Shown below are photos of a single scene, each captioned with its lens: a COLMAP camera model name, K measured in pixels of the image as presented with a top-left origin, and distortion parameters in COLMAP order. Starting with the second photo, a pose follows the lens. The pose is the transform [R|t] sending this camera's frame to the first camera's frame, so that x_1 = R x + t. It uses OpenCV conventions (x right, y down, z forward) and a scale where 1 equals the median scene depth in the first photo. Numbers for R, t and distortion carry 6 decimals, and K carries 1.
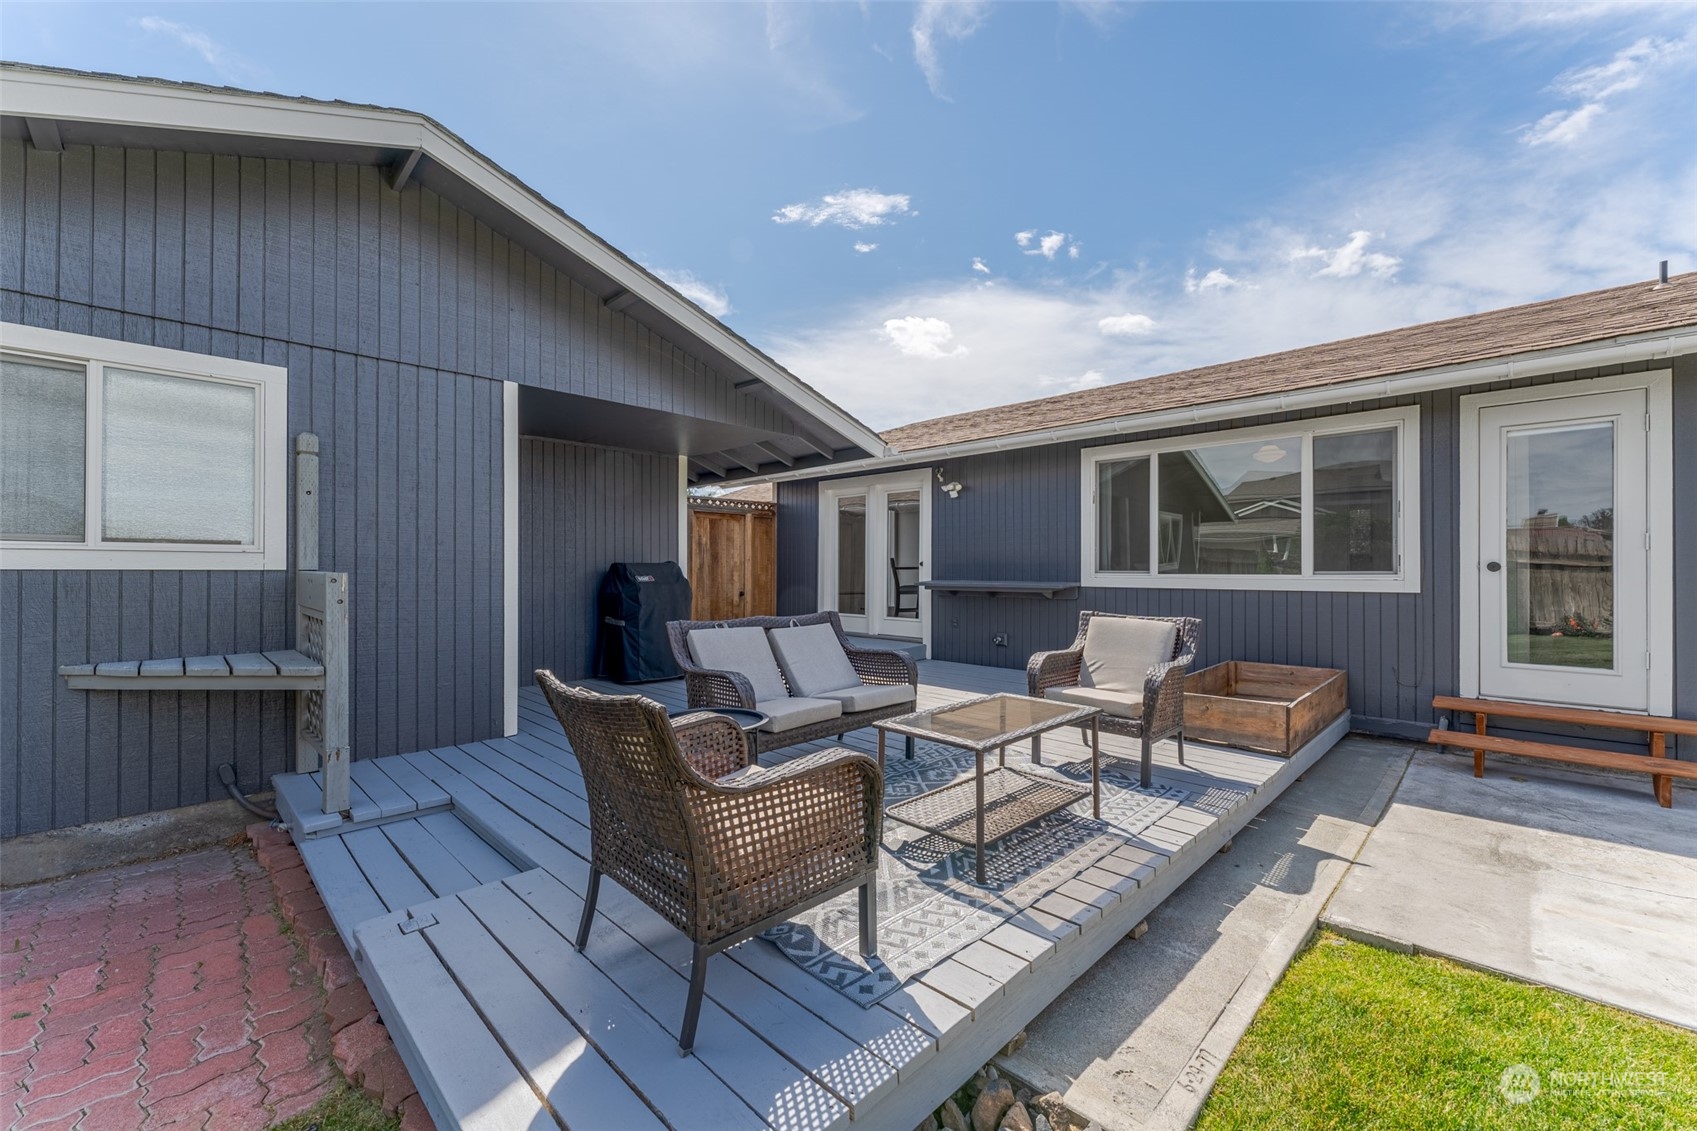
lens RADIAL K [[677.0, 0, 848.1], [0, 677.0, 556.3], [0, 0, 1]] dist [-0.000092, 0.001256]
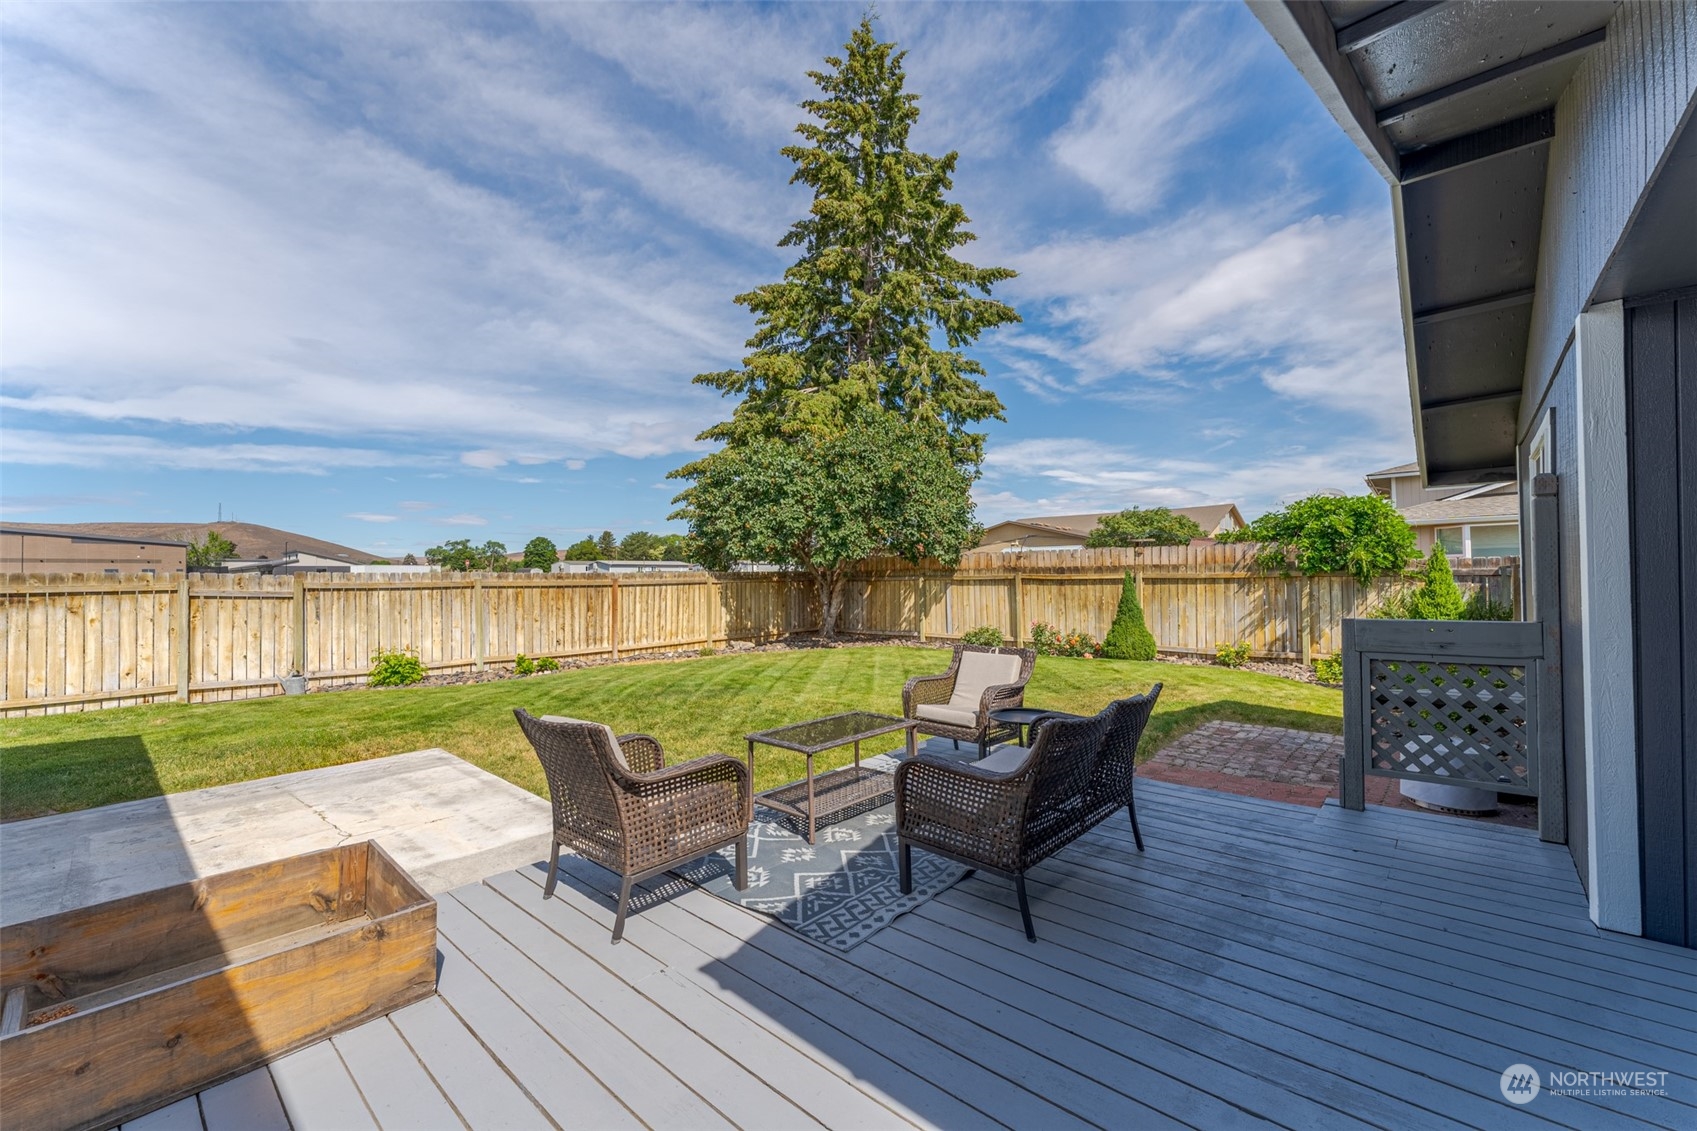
lens RADIAL K [[677.0, 0, 836.6], [0, 677.0, 570.2], [0, 0, 1]] dist [-0.000092, 0.001256]
pose [[-0.998407, 0.006712, -0.056024, 0.146403], [0.008545, 0.999434, -0.032536, -0.012130], [0.055774, -0.032963, -0.997899, 1.089603]]
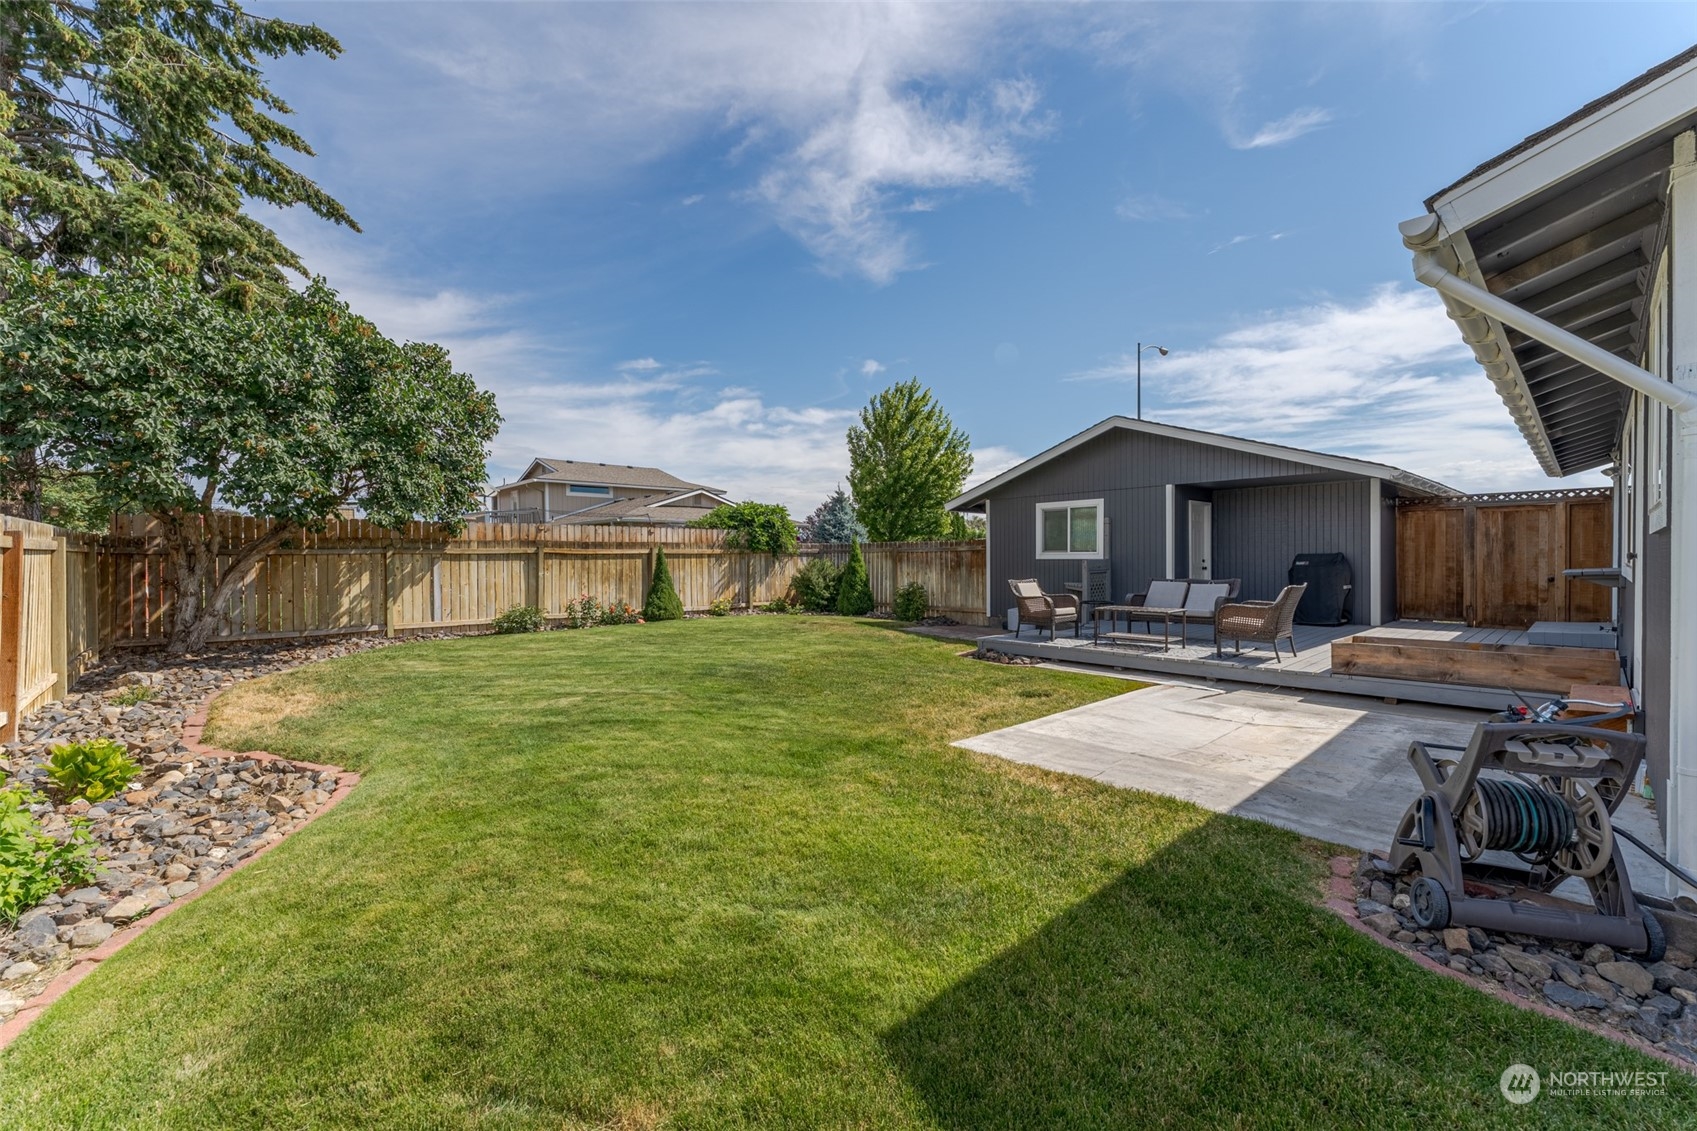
lens RADIAL K [[677.0, 0, 847.6], [0, 677.0, 561.6], [0, 0, 1]] dist [-0.000092, 0.001256]
pose [[-0.050110, 0.005267, -0.998730, 1.502040], [0.026362, 0.999645, 0.003950, -0.008426], [0.998396, -0.026131, -0.050231, -0.057064]]
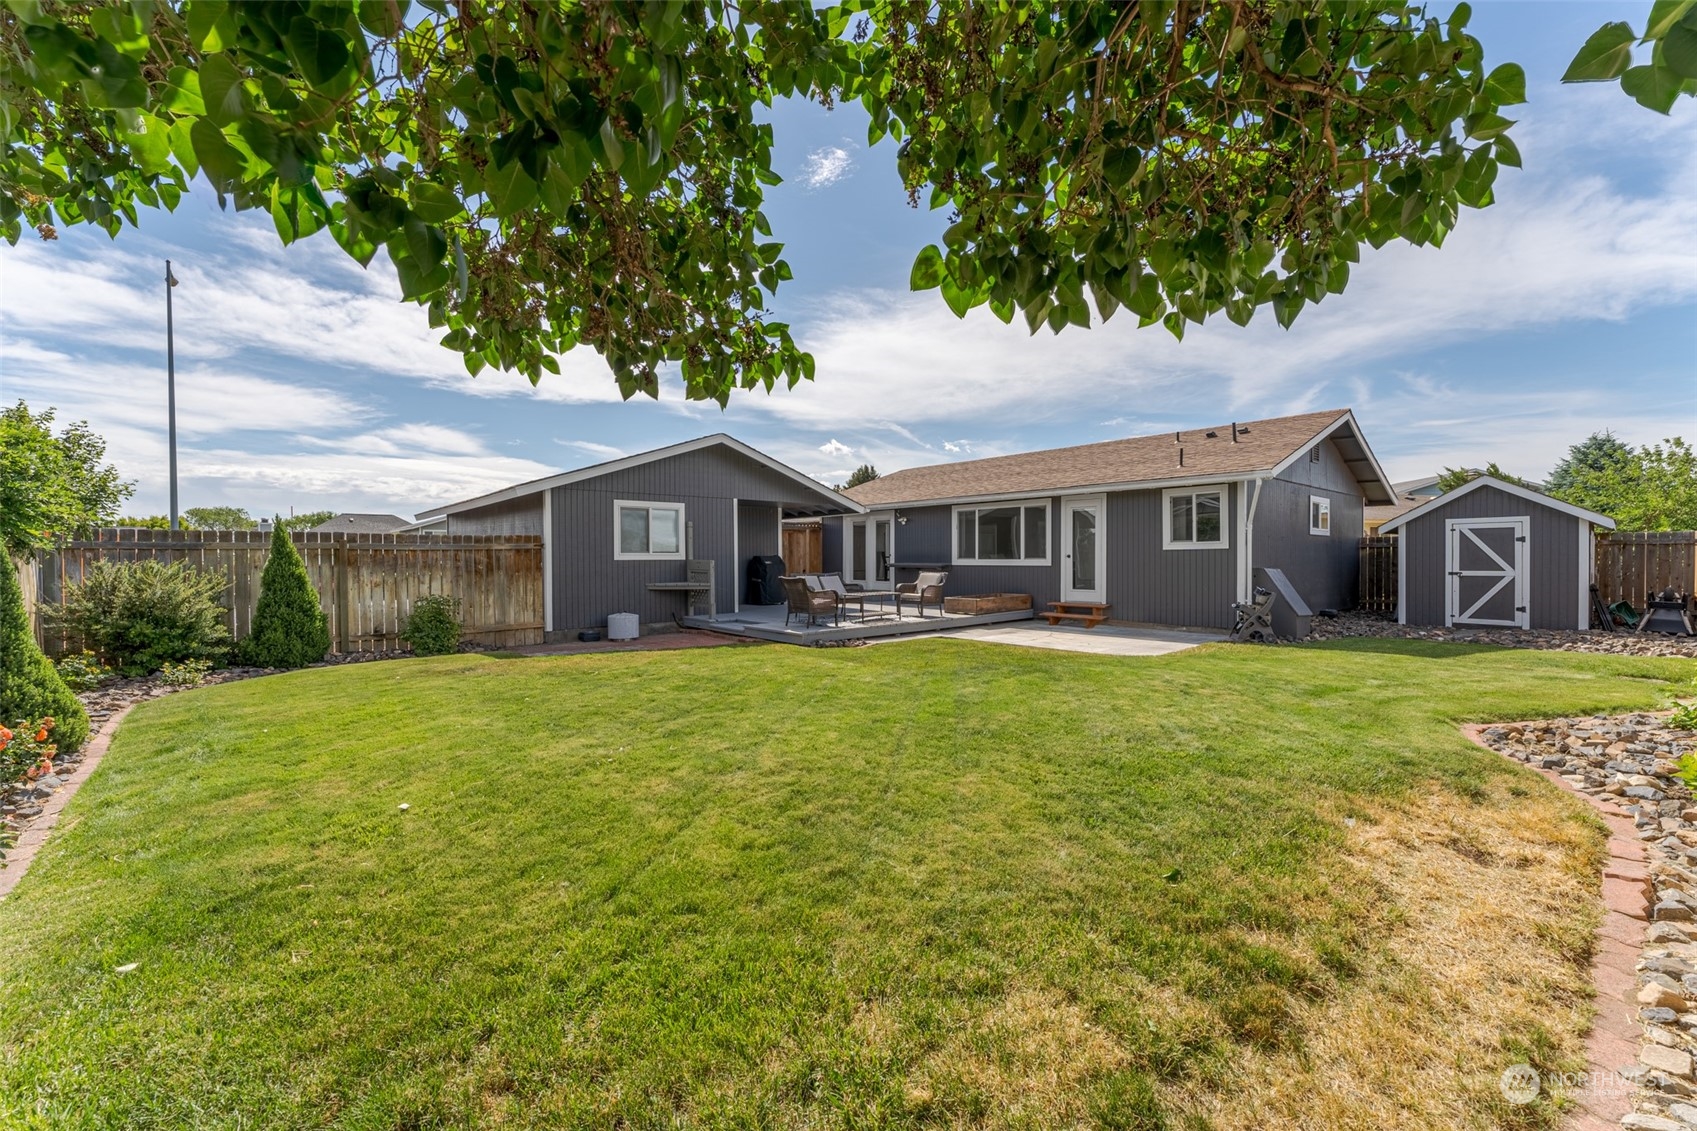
lens RADIAL K [[689.3, 0, 840.3], [0, 689.3, 563.5], [0, 0, 1]] dist [-0.000556, -0.000124]
pose [[0.996398, -0.004758, -0.084669, 0.172595], [0.007288, 0.999535, 0.029596, -0.036320], [0.084489, -0.030107, 0.995969, -1.487070]]
